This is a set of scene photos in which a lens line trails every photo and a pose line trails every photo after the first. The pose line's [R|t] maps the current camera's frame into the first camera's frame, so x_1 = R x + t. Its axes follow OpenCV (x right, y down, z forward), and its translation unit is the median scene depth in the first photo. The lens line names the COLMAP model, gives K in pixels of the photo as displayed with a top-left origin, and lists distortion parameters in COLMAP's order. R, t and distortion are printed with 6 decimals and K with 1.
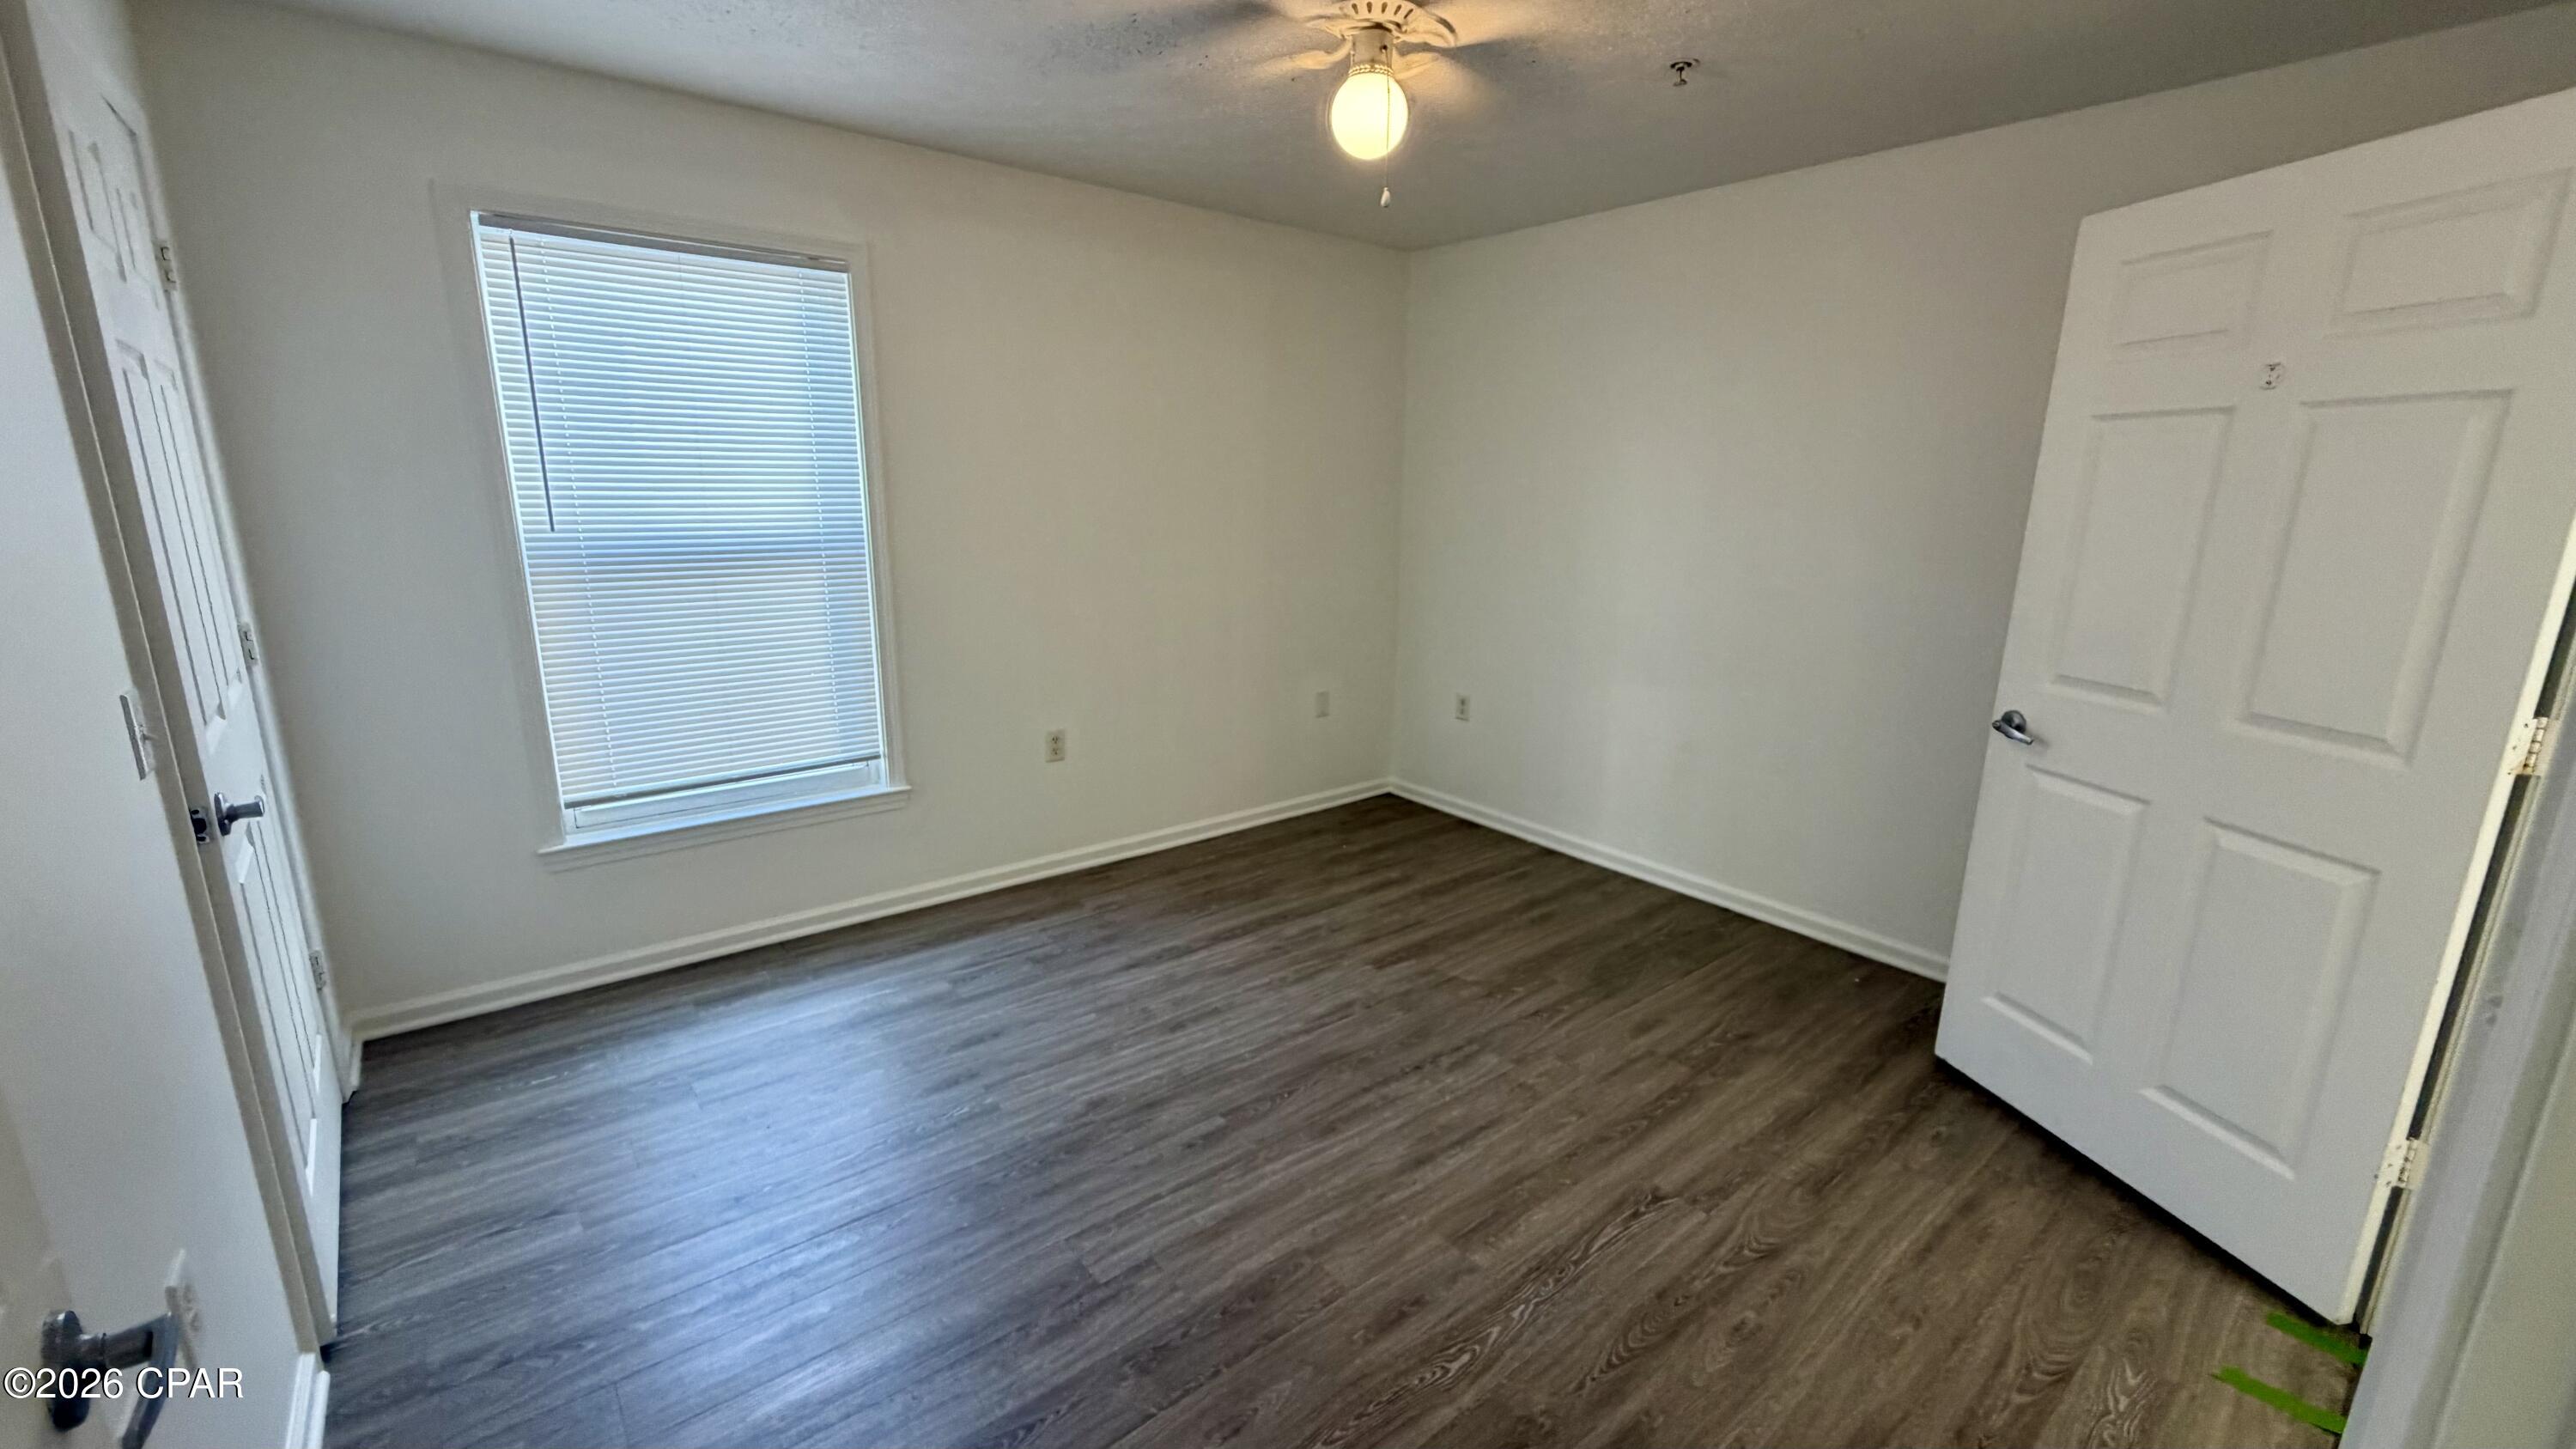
lens RADIAL K [[1030.1, 0, 1281.0], [0, 1030.1, 724.7], [0, 0, 1]] dist [0.000797, -0.000425]
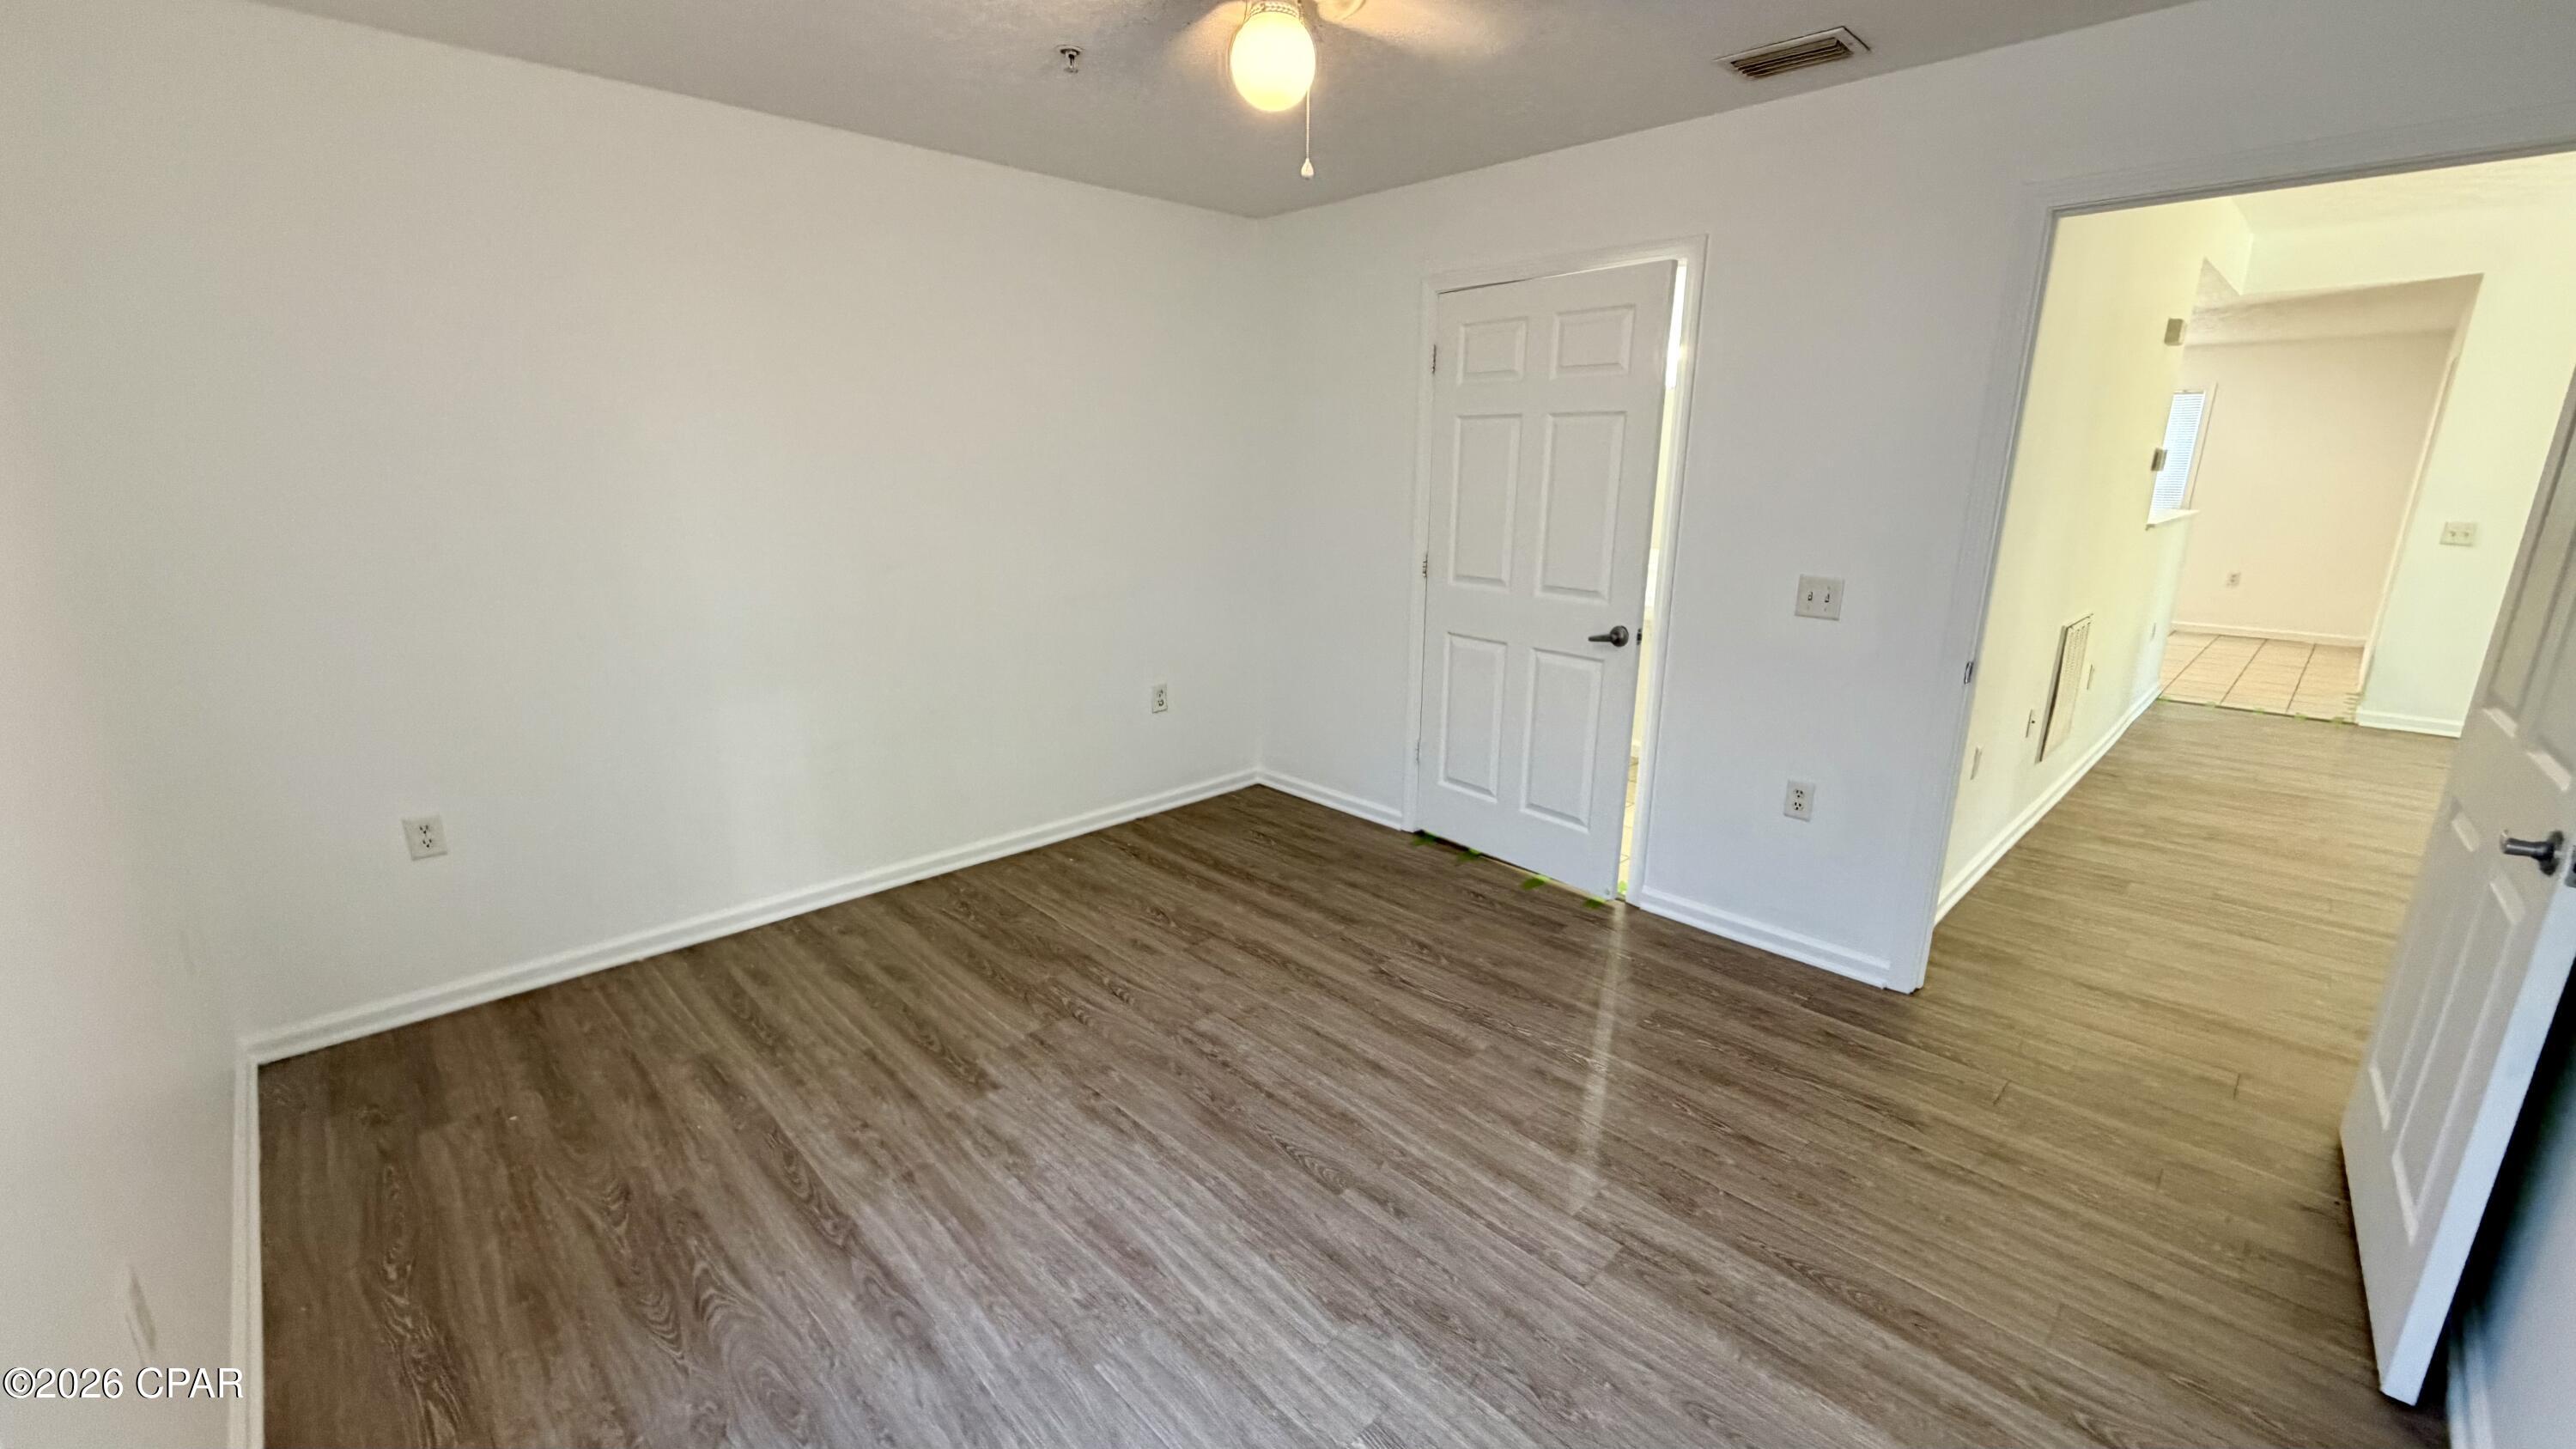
lens RADIAL K [[1030.1, 0, 1281.0], [0, 1030.1, 724.7], [0, 0, 1]] dist [0.000797, -0.000425]
pose [[-0.088512, -0.266352, 0.959803, -0.730491], [0.220914, 0.934339, 0.279658, -0.233437], [-0.971268, 0.236787, -0.023860, 0.897603]]
